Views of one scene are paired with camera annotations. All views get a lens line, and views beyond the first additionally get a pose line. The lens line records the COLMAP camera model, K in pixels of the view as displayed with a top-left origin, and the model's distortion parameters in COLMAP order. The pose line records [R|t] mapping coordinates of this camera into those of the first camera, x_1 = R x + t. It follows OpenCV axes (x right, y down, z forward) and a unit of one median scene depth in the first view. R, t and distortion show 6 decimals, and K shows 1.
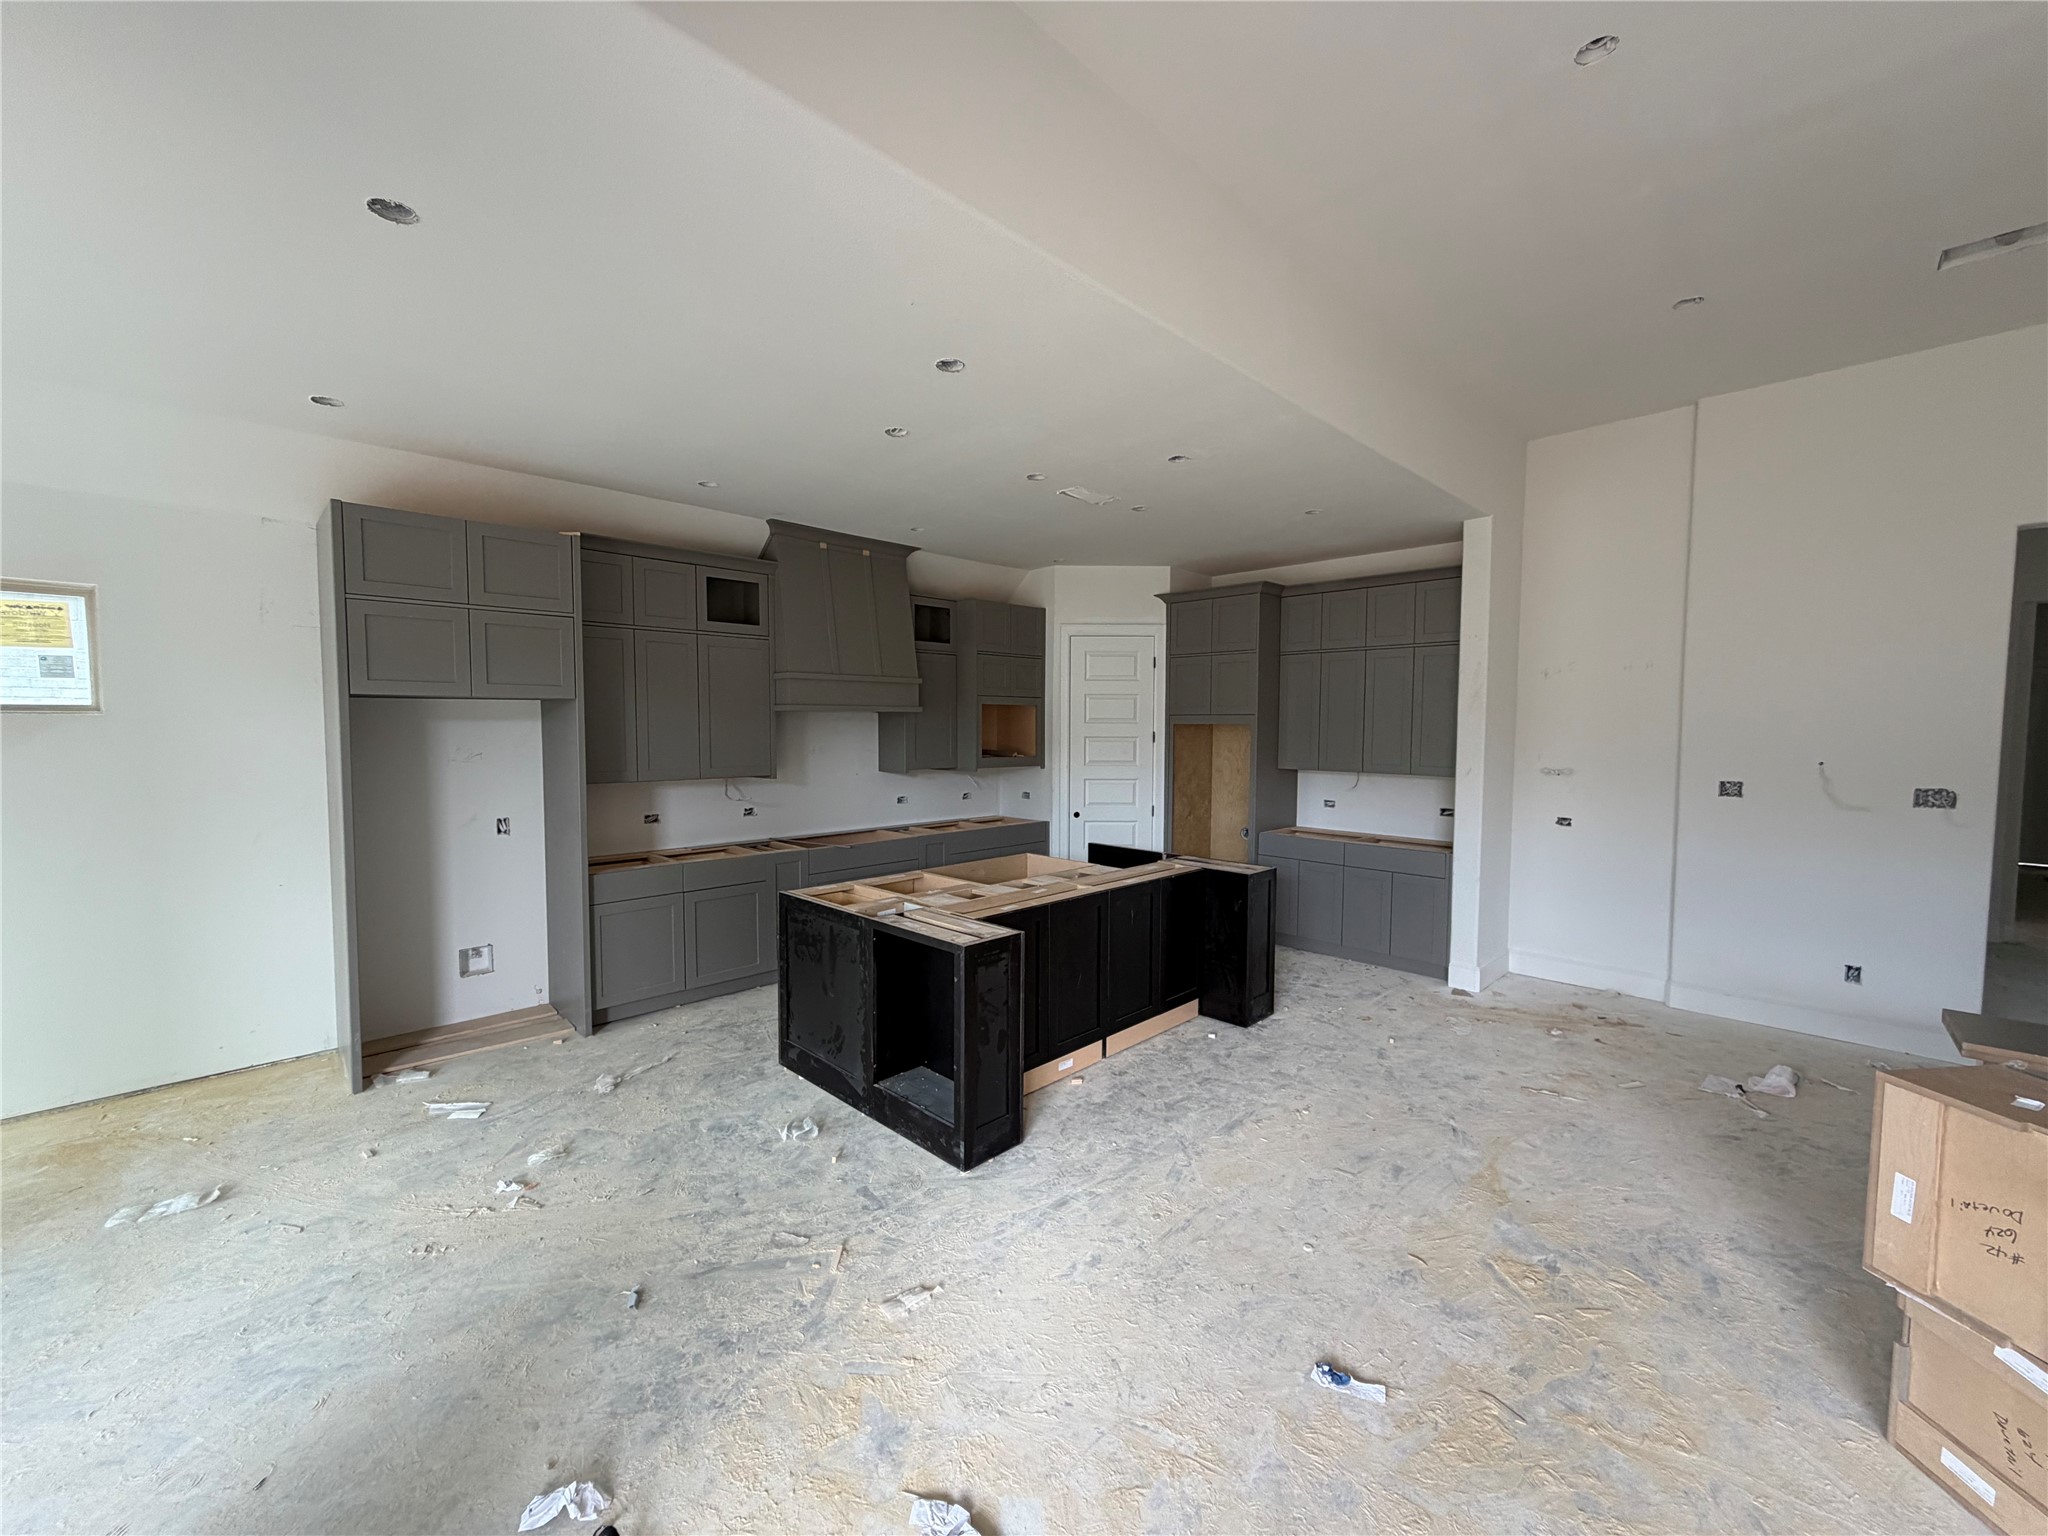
lens RADIAL K [[815.3, 0, 1012.8], [0, 815.3, 773.5], [0, 0, 1]] dist [0.000908, 0.000764]
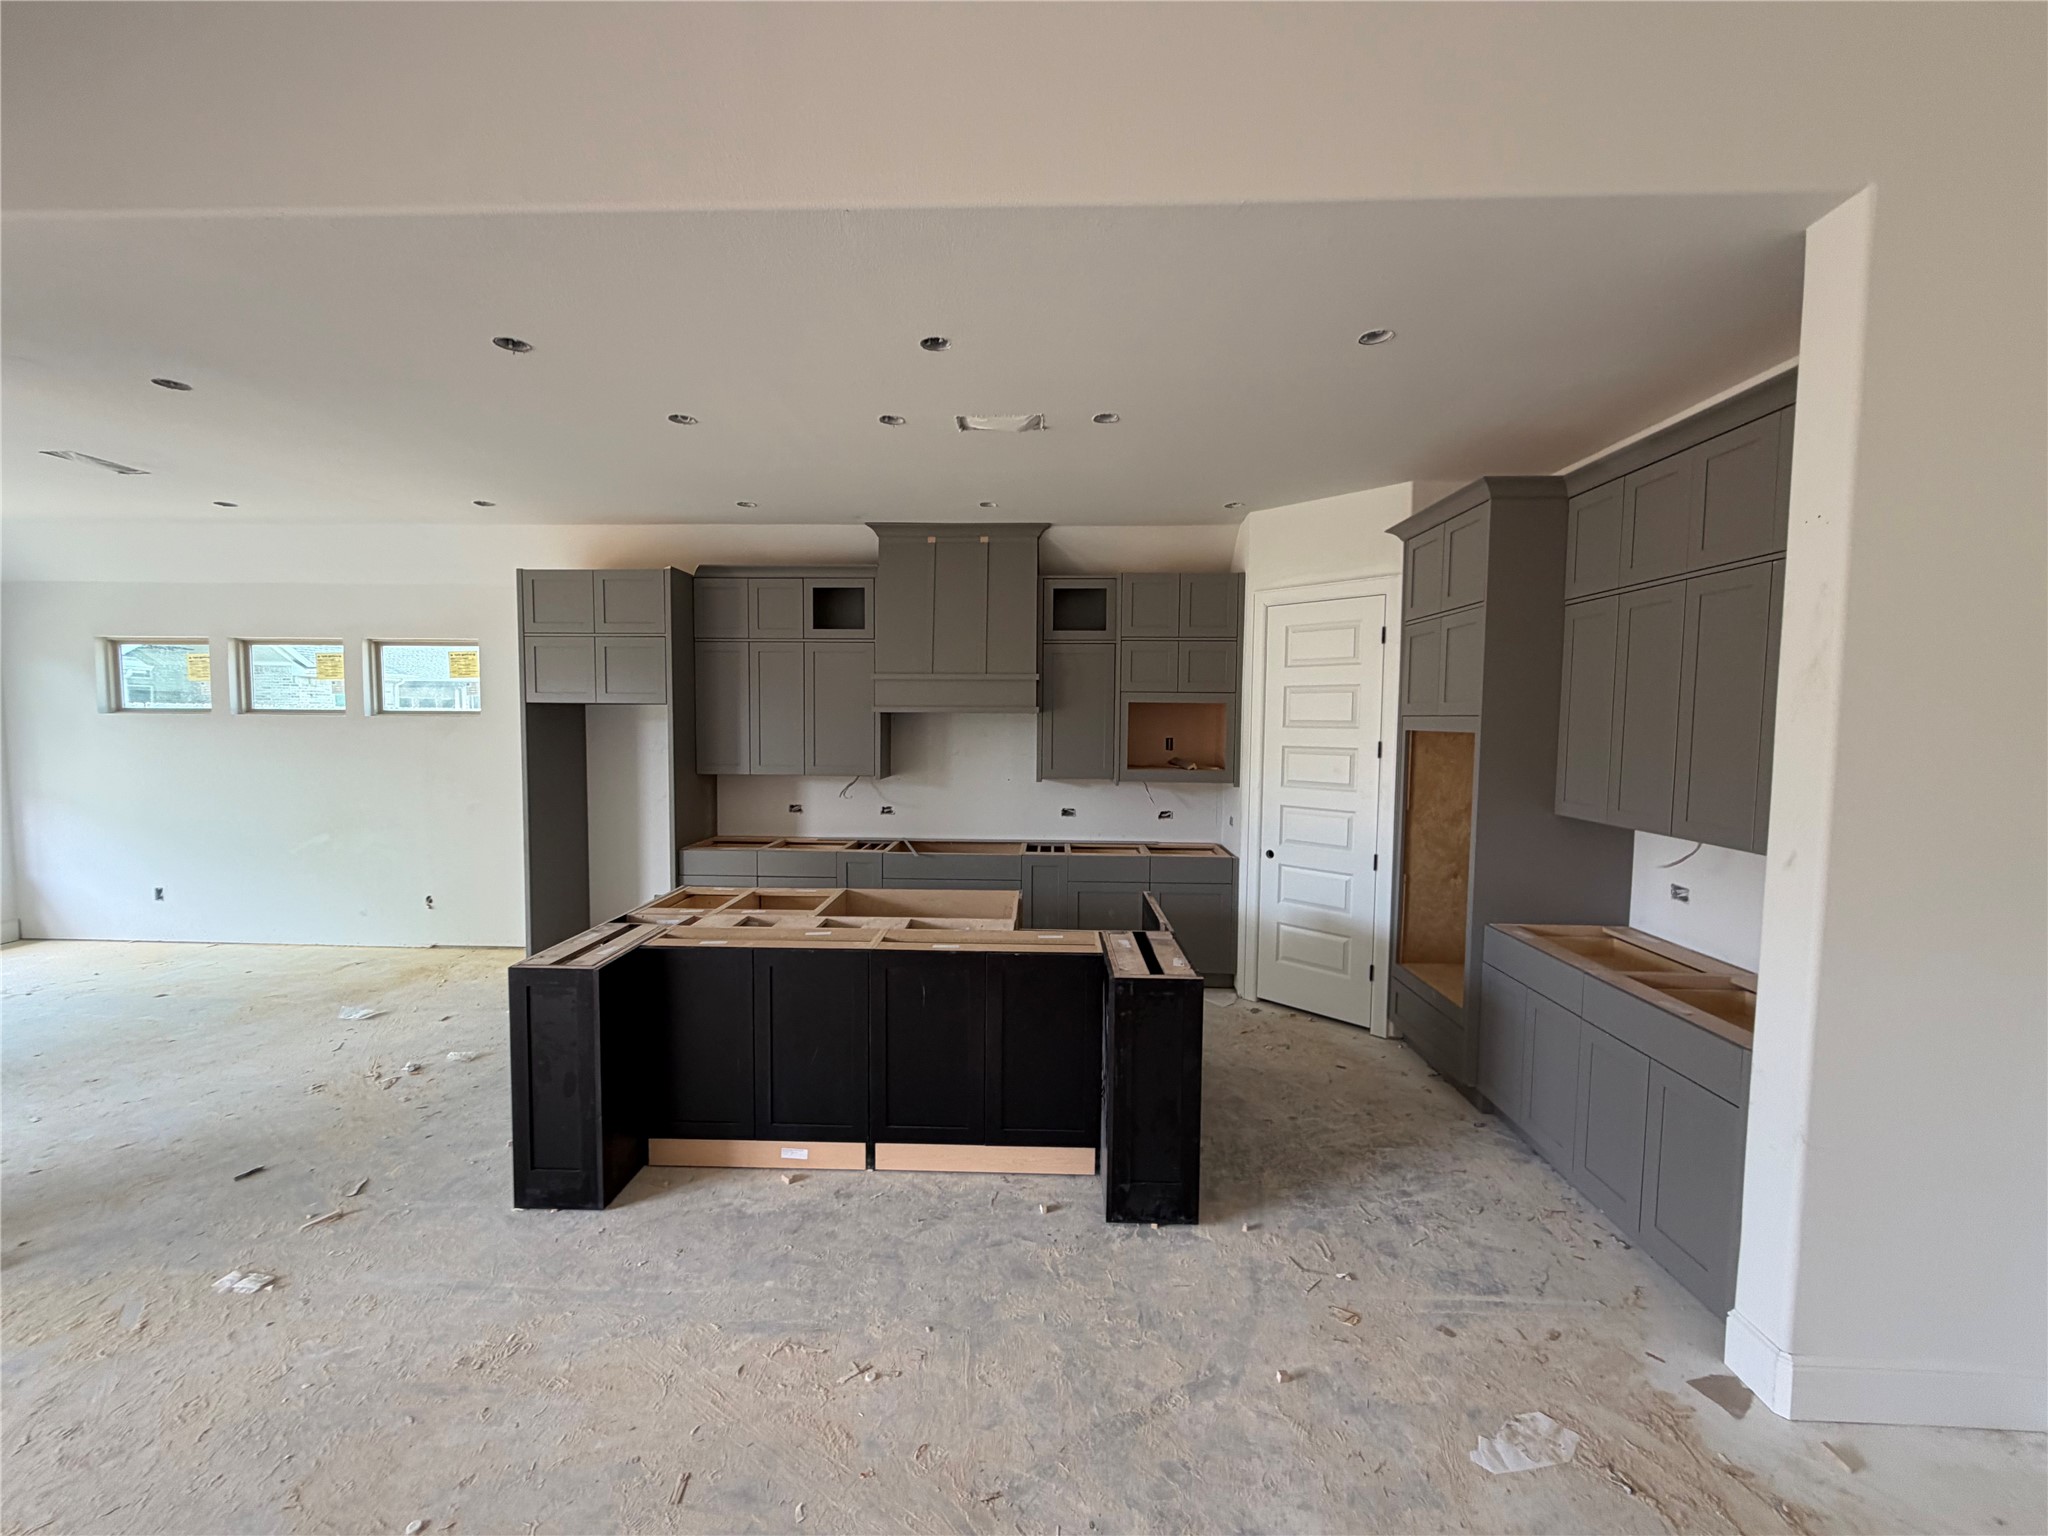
lens RADIAL K [[815.3, 0, 1029.3], [0, 815.3, 769.2], [0, 0, 1]] dist [0.000908, 0.000764]
pose [[0.688730, 0.047997, -0.723427, 0.582295], [-0.049798, 0.998582, 0.018843, -0.035224], [0.723305, 0.023047, 0.690144, 0.448161]]
